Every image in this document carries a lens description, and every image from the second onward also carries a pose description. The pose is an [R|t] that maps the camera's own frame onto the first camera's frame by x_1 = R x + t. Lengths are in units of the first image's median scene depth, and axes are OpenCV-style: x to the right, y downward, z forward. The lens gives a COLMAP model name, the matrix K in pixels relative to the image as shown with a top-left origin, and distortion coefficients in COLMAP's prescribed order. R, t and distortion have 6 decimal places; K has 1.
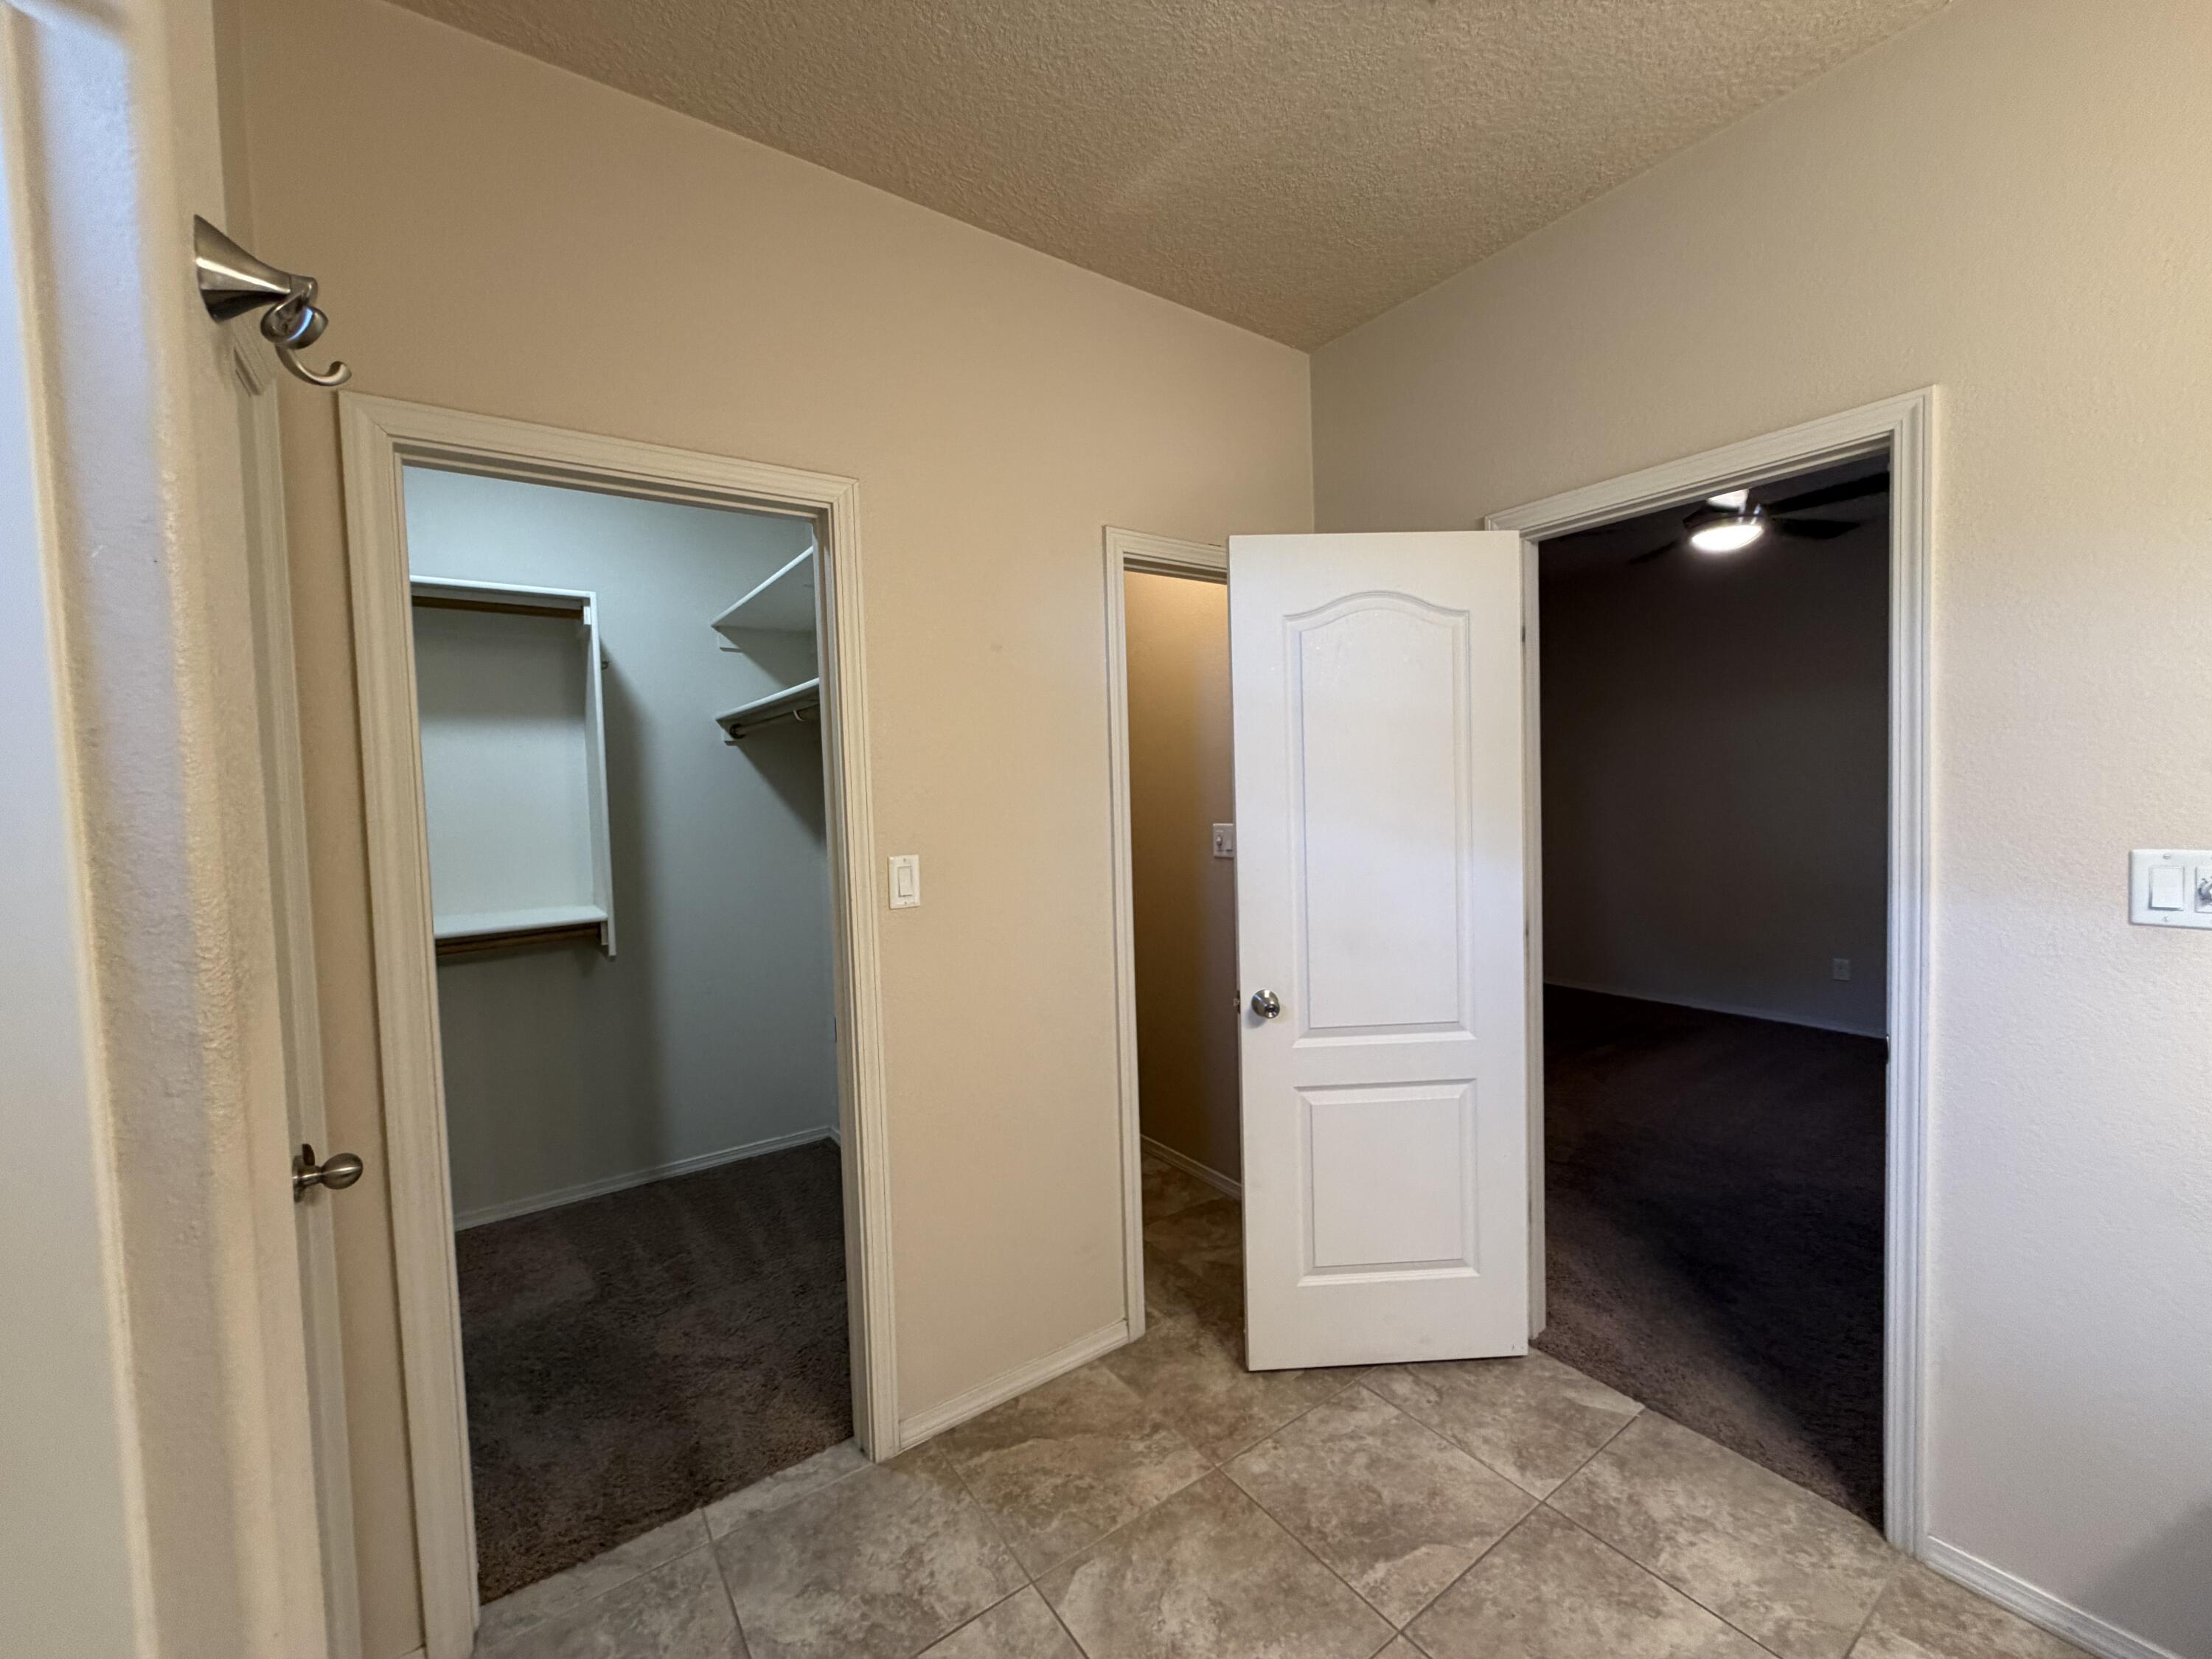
lens RADIAL K [[875.0, 0, 1099.2], [0, 875.0, 823.4], [0, 0, 1]] dist [0.000056, 0.000589]
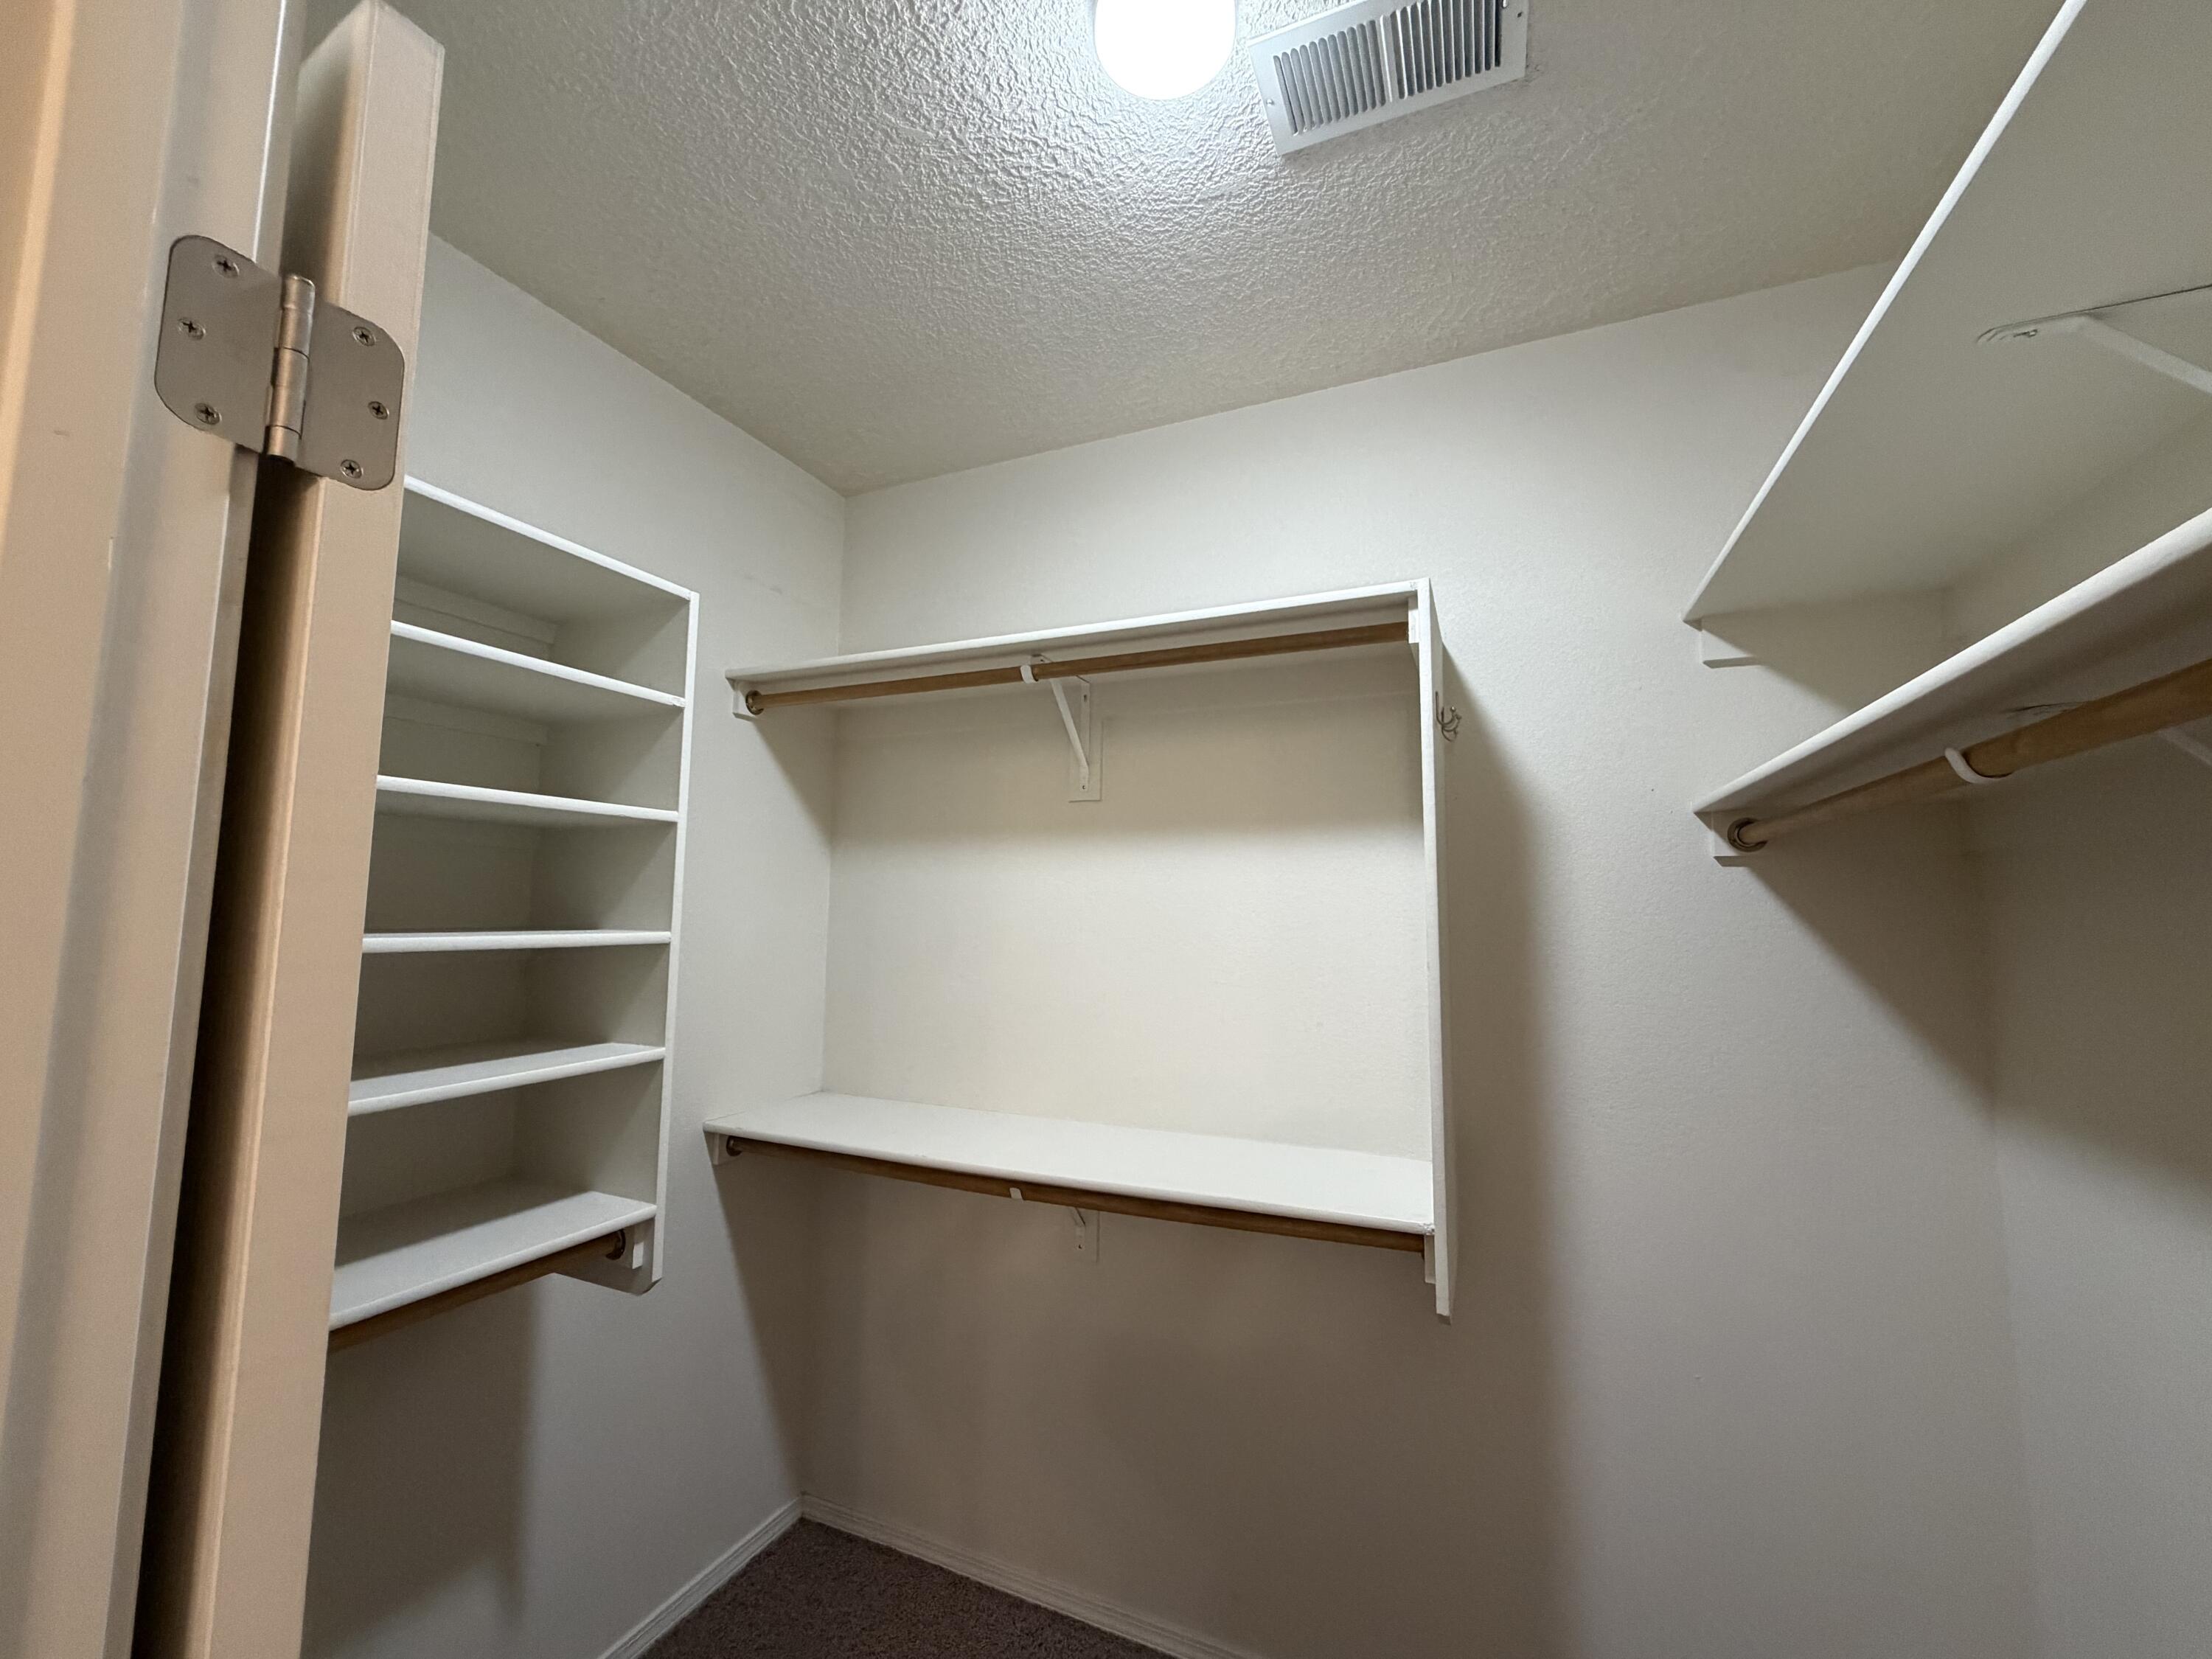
lens RADIAL K [[875.0, 0, 1107.3], [0, 875.0, 826.9], [0, 0, 1]] dist [0.000056, 0.000589]
pose [[0.495860, -0.058208, -0.866450, -0.216068], [-0.061741, 0.992863, -0.102035, -0.049957], [0.866205, 0.104090, 0.488727, 0.571829]]
